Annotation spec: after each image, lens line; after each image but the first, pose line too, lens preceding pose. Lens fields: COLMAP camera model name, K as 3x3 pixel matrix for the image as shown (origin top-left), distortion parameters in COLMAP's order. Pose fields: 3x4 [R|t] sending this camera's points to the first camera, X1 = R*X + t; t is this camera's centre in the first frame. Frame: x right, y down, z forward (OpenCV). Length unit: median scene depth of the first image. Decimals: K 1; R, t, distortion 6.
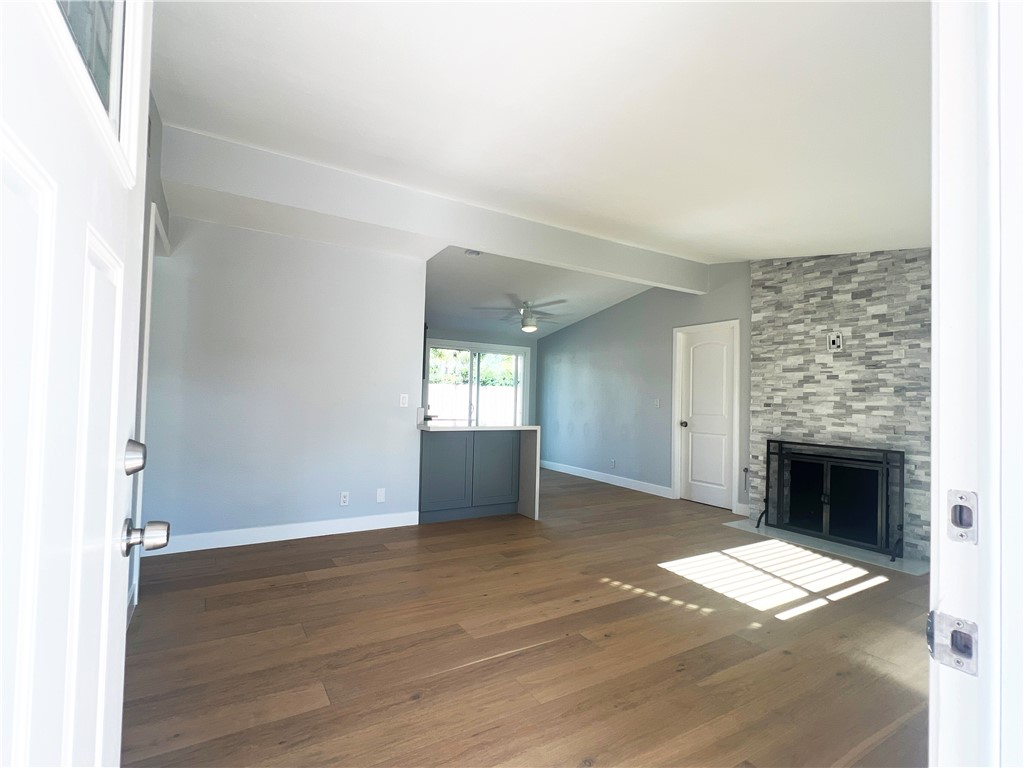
lens RADIAL K [[484.2, 0, 513.2], [0, 484.2, 385.5], [0, 0, 1]] dist [-0.006005, -0.000274]
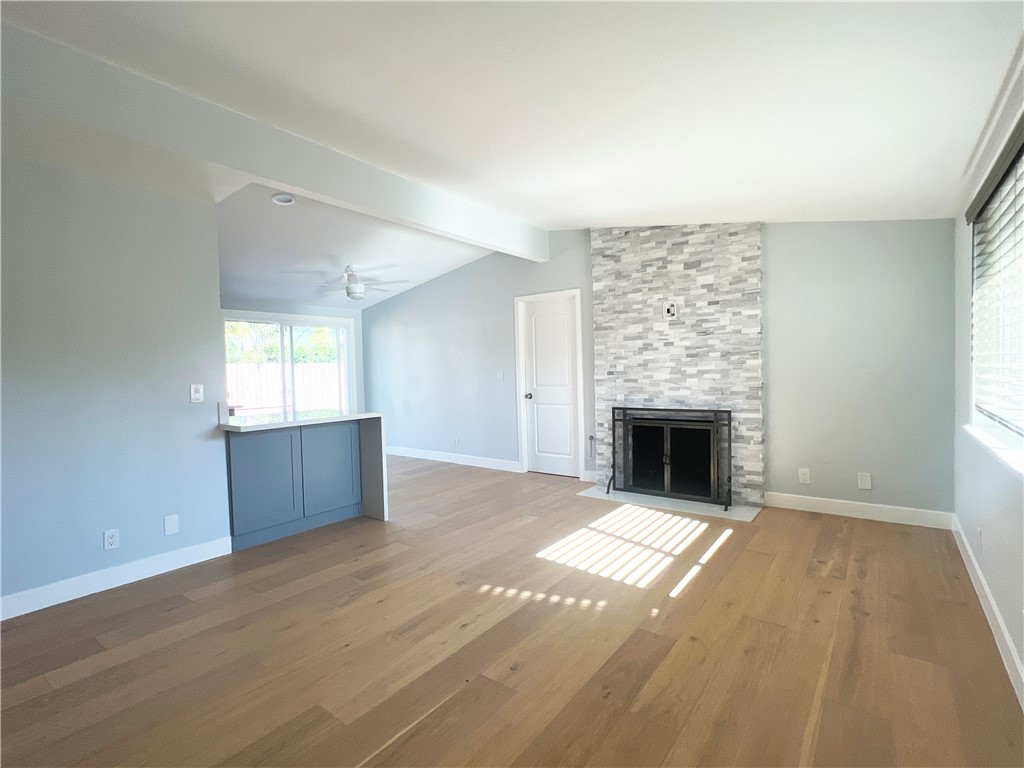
lens RADIAL K [[484.2, 0, 509.9], [0, 484.2, 384.0], [0, 0, 1]] dist [-0.006005, -0.000274]
pose [[0.931462, -0.060608, 0.358755, -0.044272], [0.039731, 0.997075, 0.065292, -0.013393], [-0.361663, -0.046563, 0.931146, 0.141562]]
